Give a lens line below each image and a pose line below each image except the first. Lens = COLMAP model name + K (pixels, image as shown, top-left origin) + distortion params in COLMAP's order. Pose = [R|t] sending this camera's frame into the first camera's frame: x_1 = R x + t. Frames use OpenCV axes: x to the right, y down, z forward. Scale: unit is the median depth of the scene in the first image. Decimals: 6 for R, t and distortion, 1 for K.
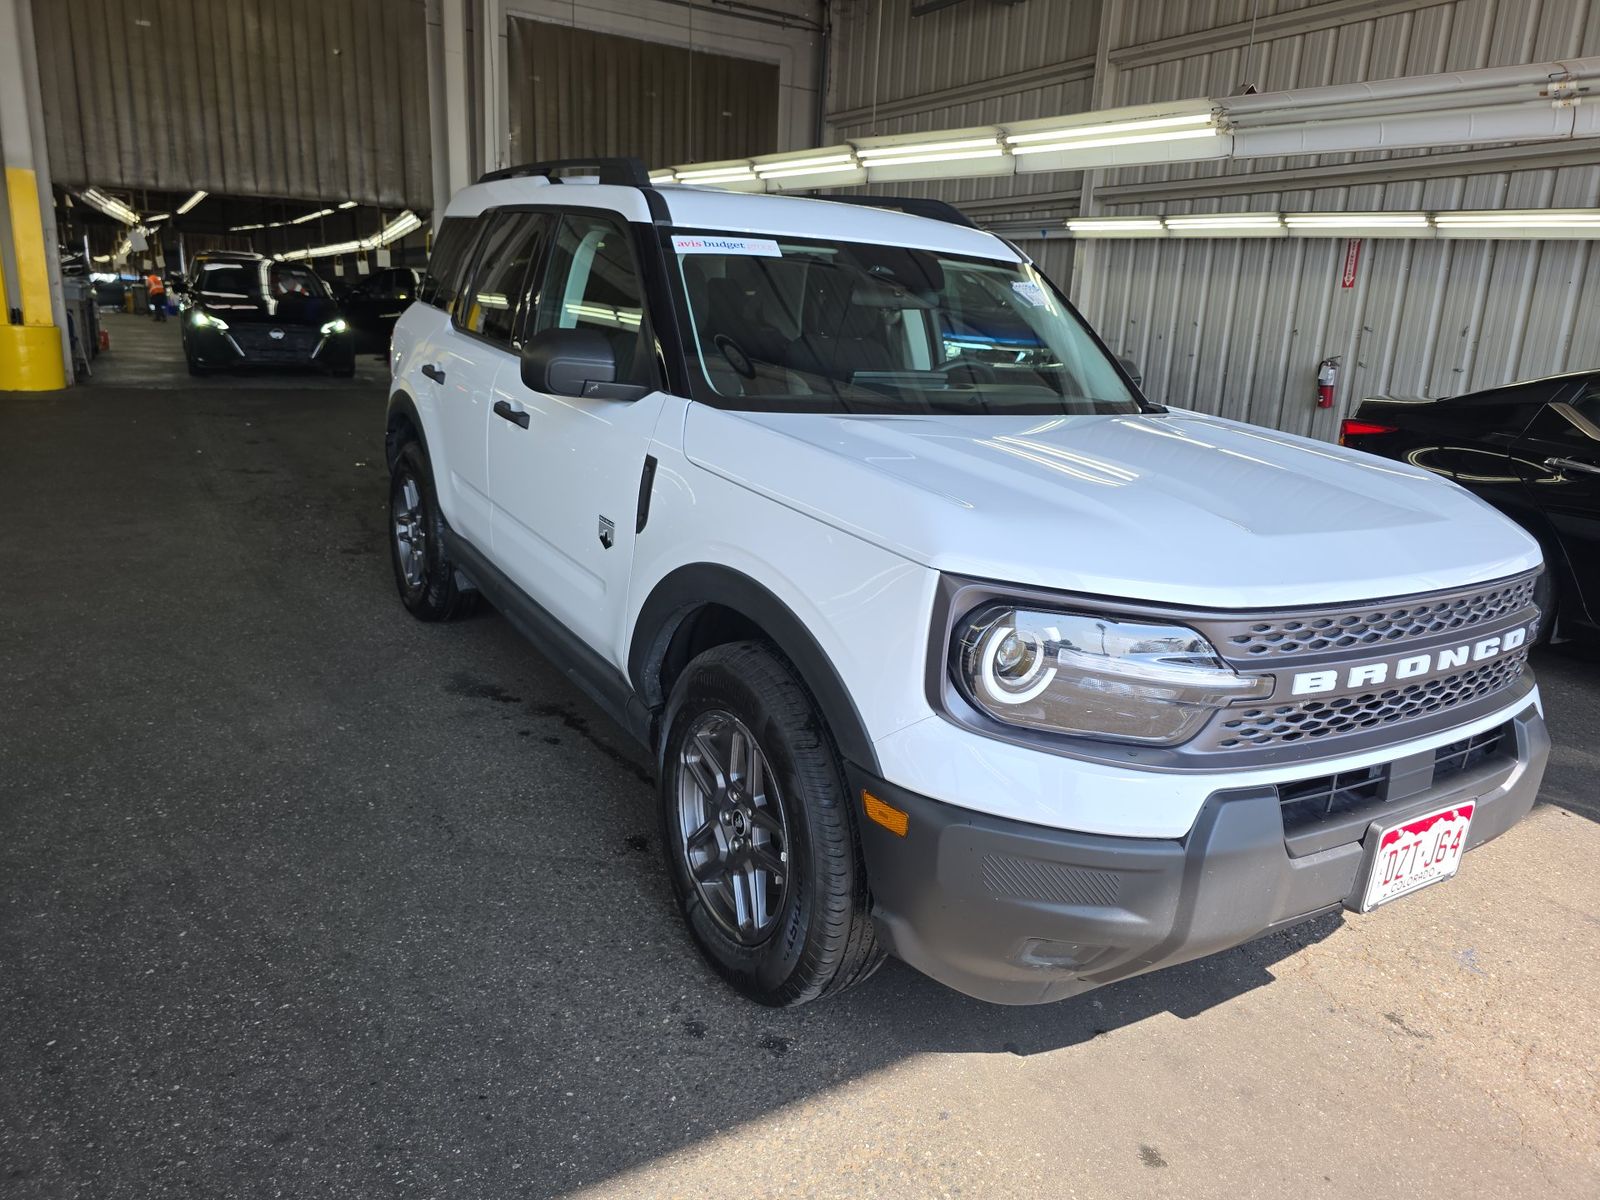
lens RADIAL K [[1116.0, 0, 801.3], [0, 1116.0, 579.7], [0, 0, 1]] dist [0.011136, -0.001146]
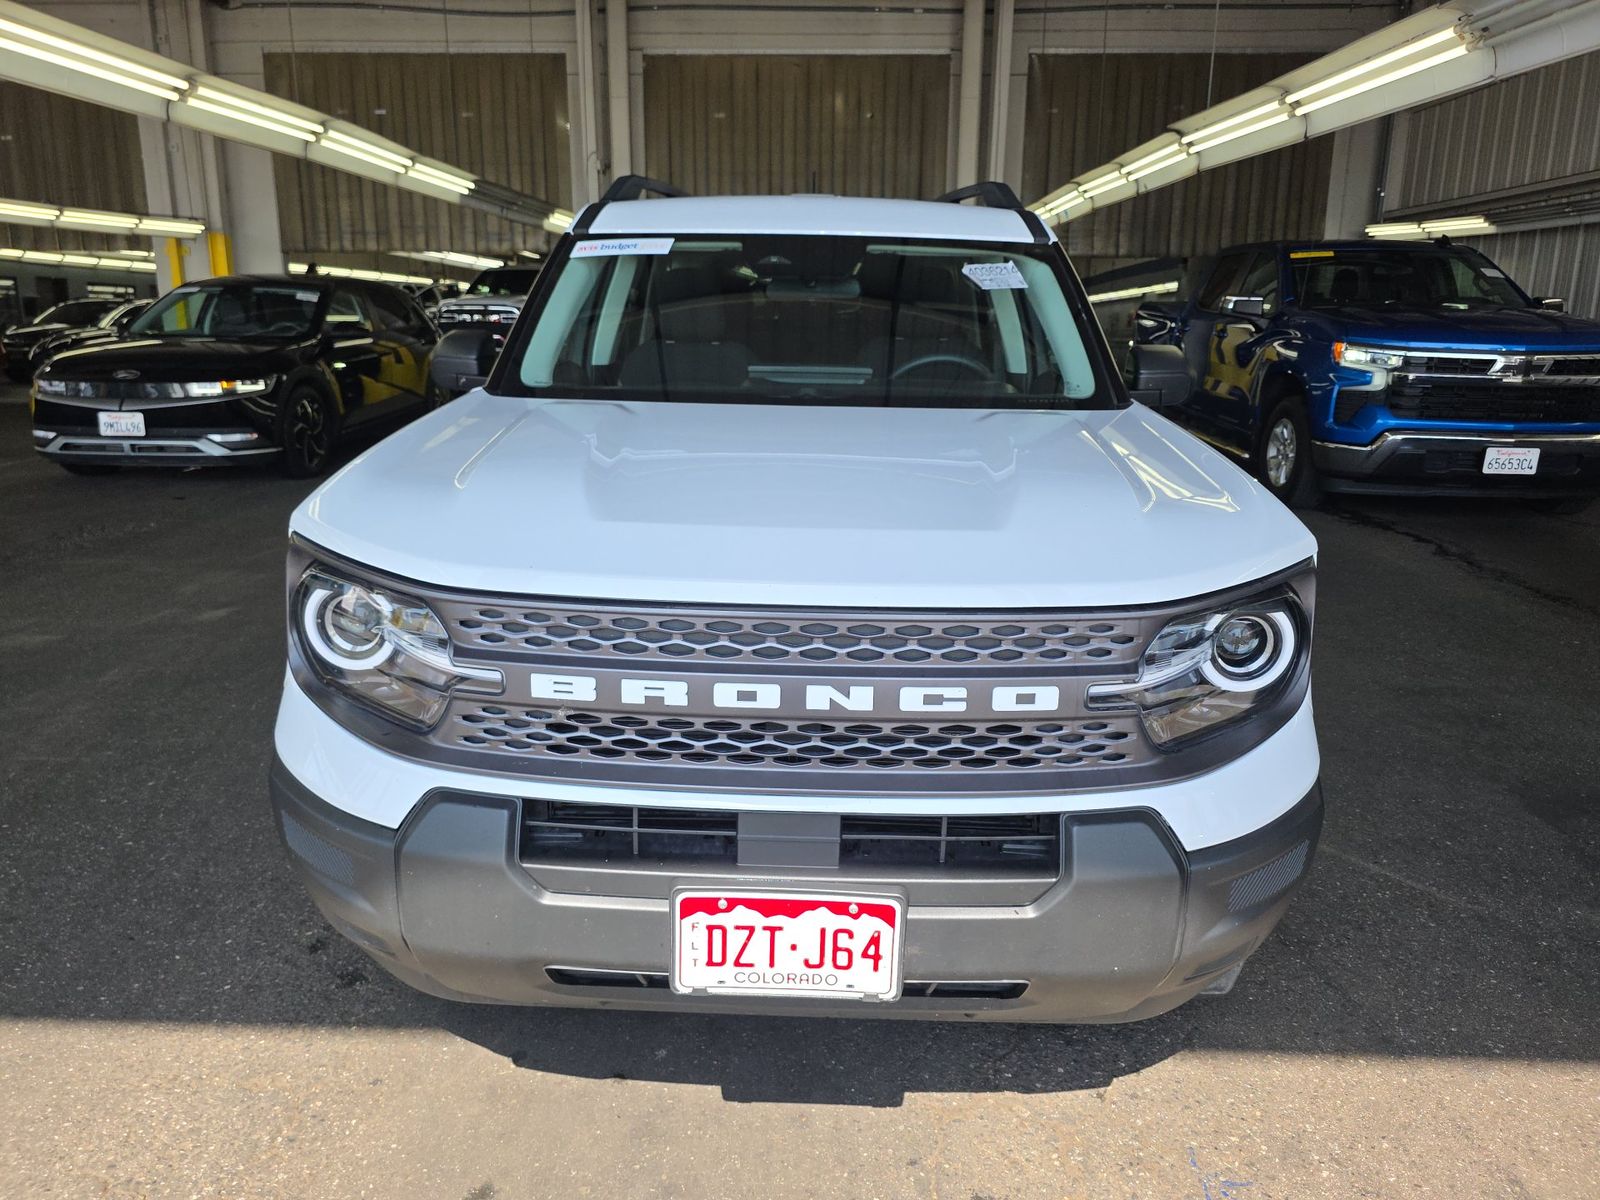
lens RADIAL K [[1078.4, 0, 799.5], [0, 1078.4, 565.6], [0, 0, 1]] dist [0.125834, -0.144638]
pose [[0.832043, 0.080242, -0.548877, 0.433707], [-0.101705, 0.994776, -0.008744, -0.004940], [0.545308, 0.063099, 0.835858, 0.162941]]
